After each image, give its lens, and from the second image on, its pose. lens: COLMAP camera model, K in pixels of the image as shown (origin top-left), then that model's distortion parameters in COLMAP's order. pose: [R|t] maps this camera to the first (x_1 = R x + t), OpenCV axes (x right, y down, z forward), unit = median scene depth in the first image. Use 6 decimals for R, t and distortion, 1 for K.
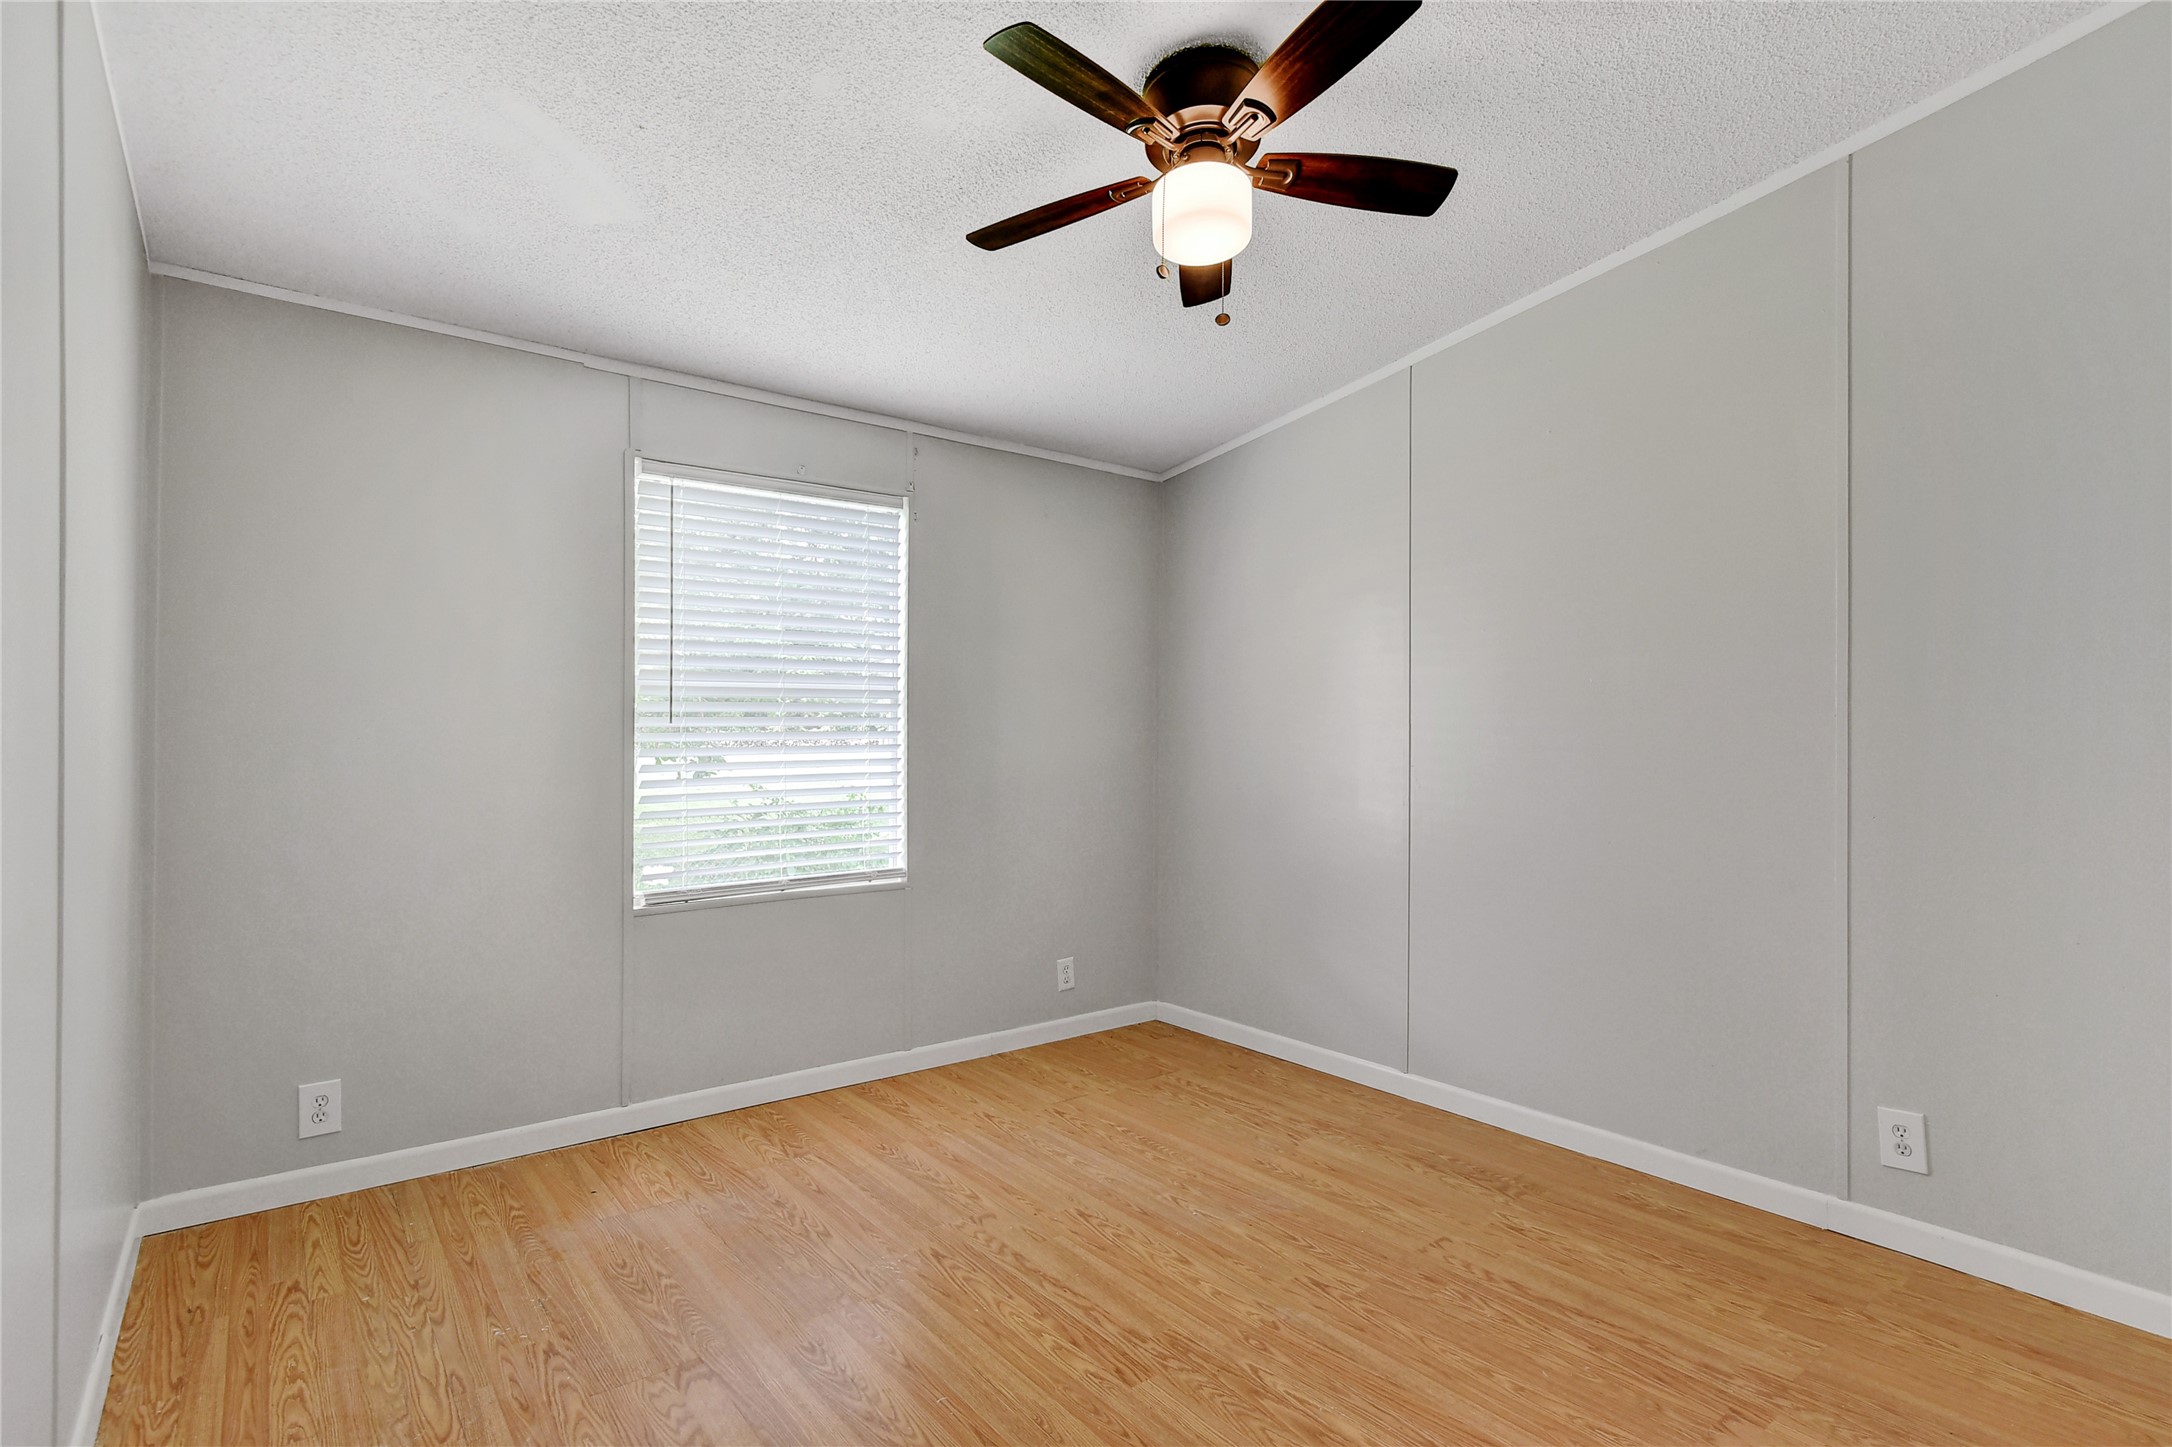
lens RADIAL K [[1044.1, 0, 1084.2], [0, 1044.1, 730.5], [0, 0, 1]] dist [-0.008484, -0.005911]
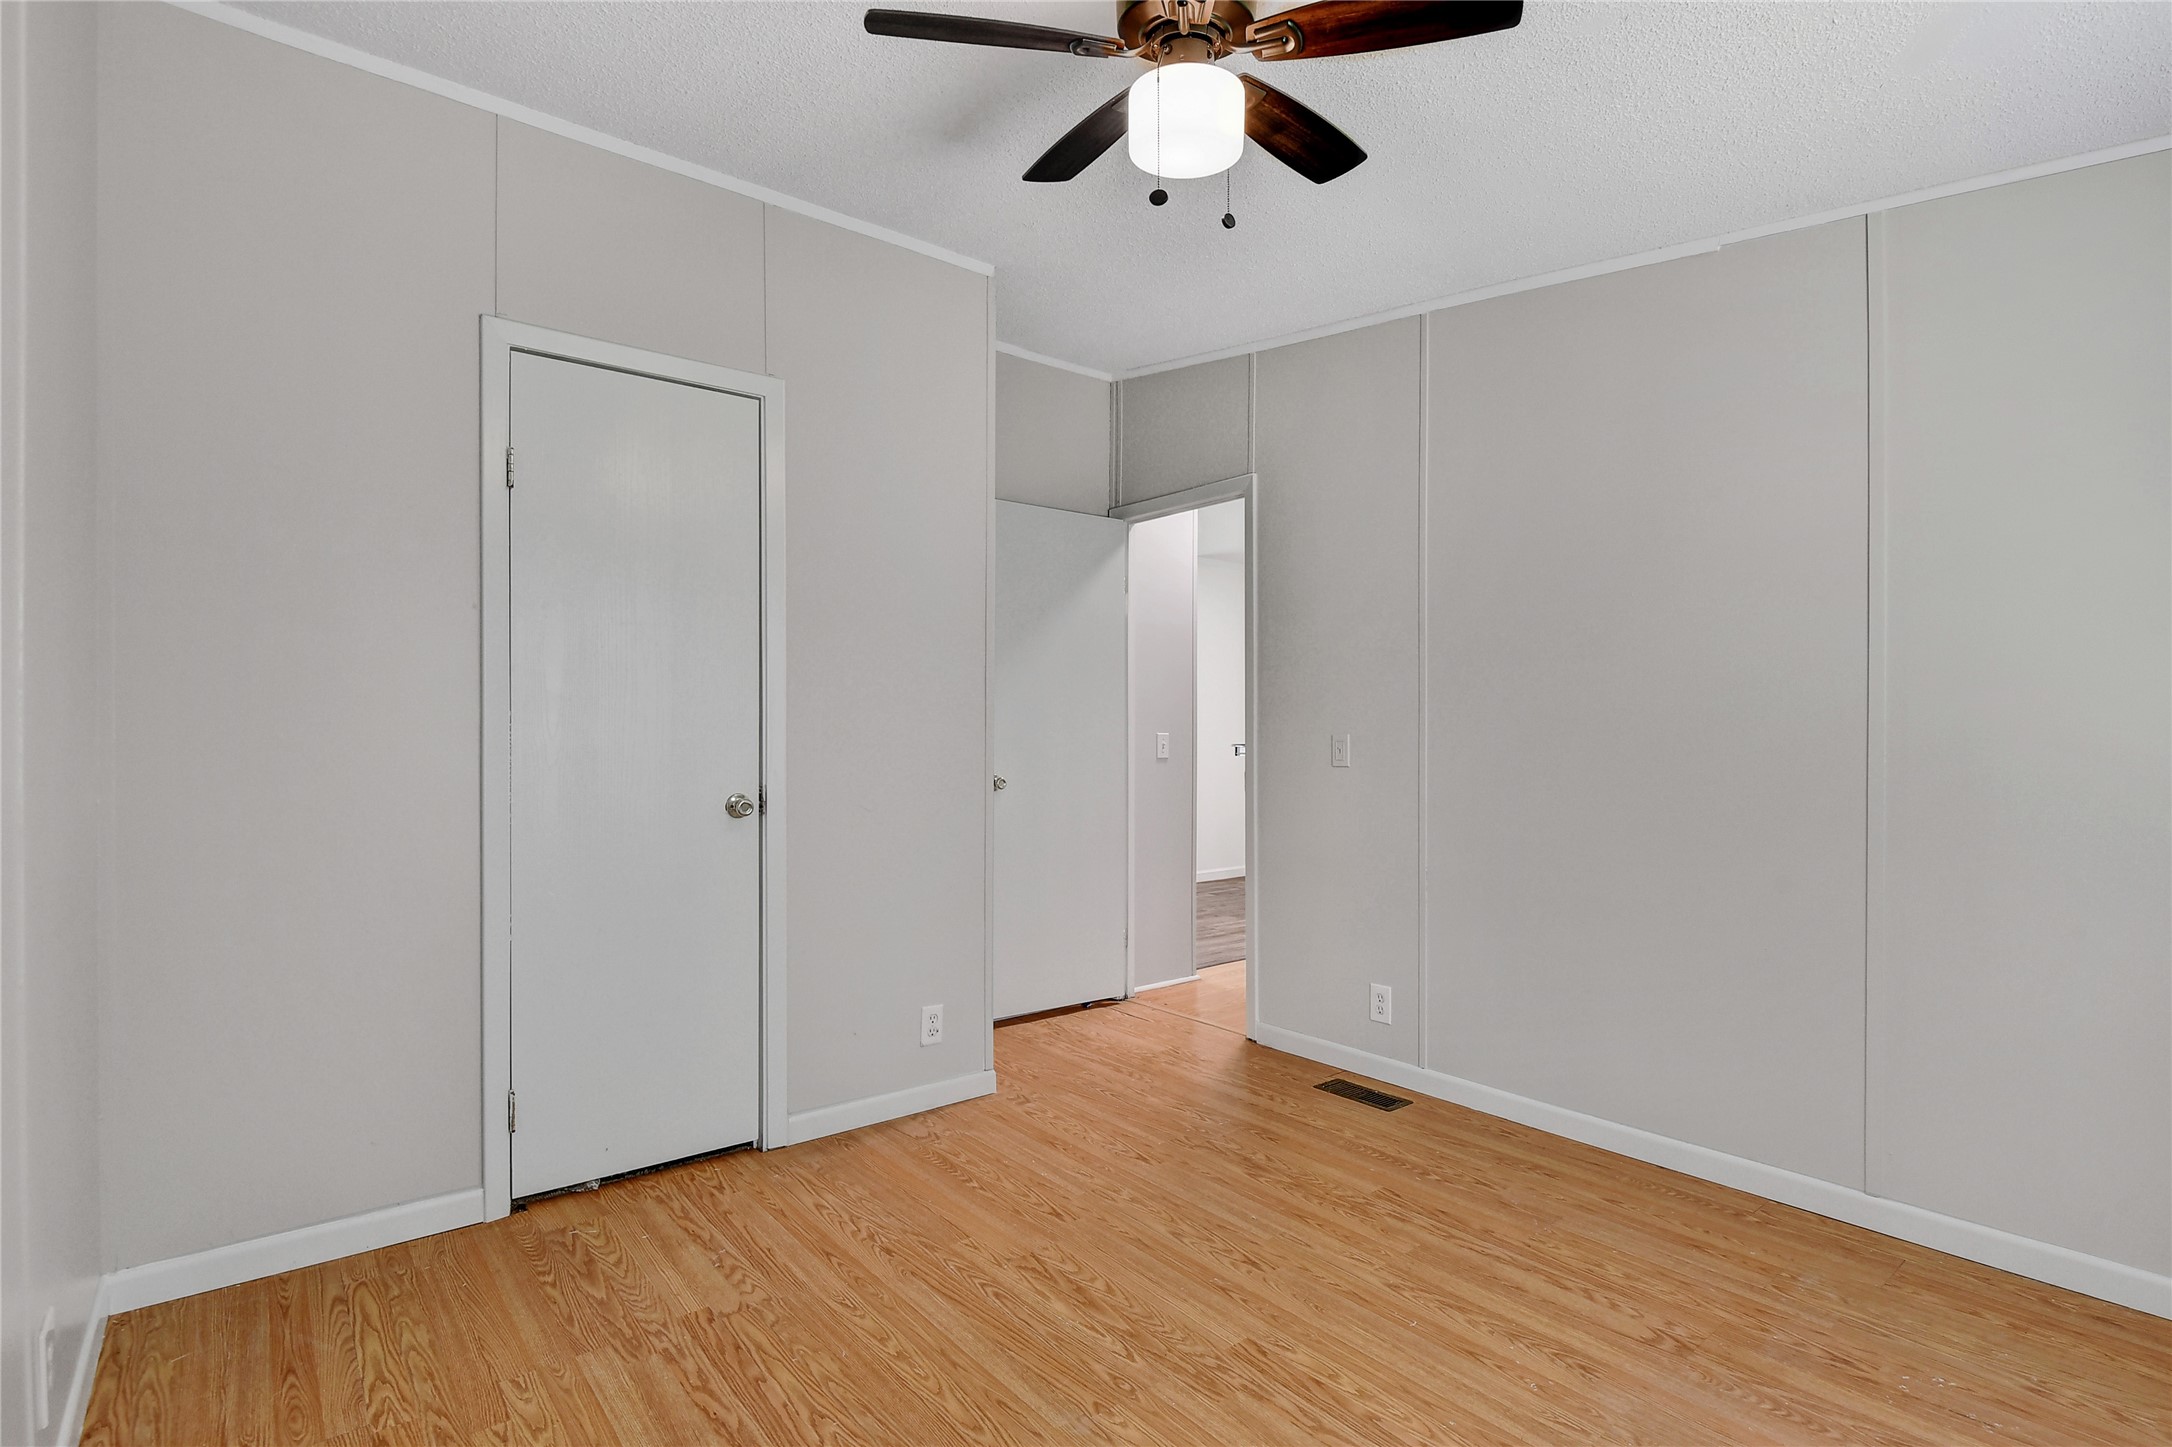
lens RADIAL K [[1044.1, 0, 1086.6], [0, 1044.1, 729.1], [0, 0, 1]] dist [-0.008484, -0.005911]
pose [[-0.999812, -0.010867, -0.016084, 0.226583], [-0.010838, 0.999939, -0.001942, 0.009098], [0.016104, -0.001768, -0.999869, 1.992528]]
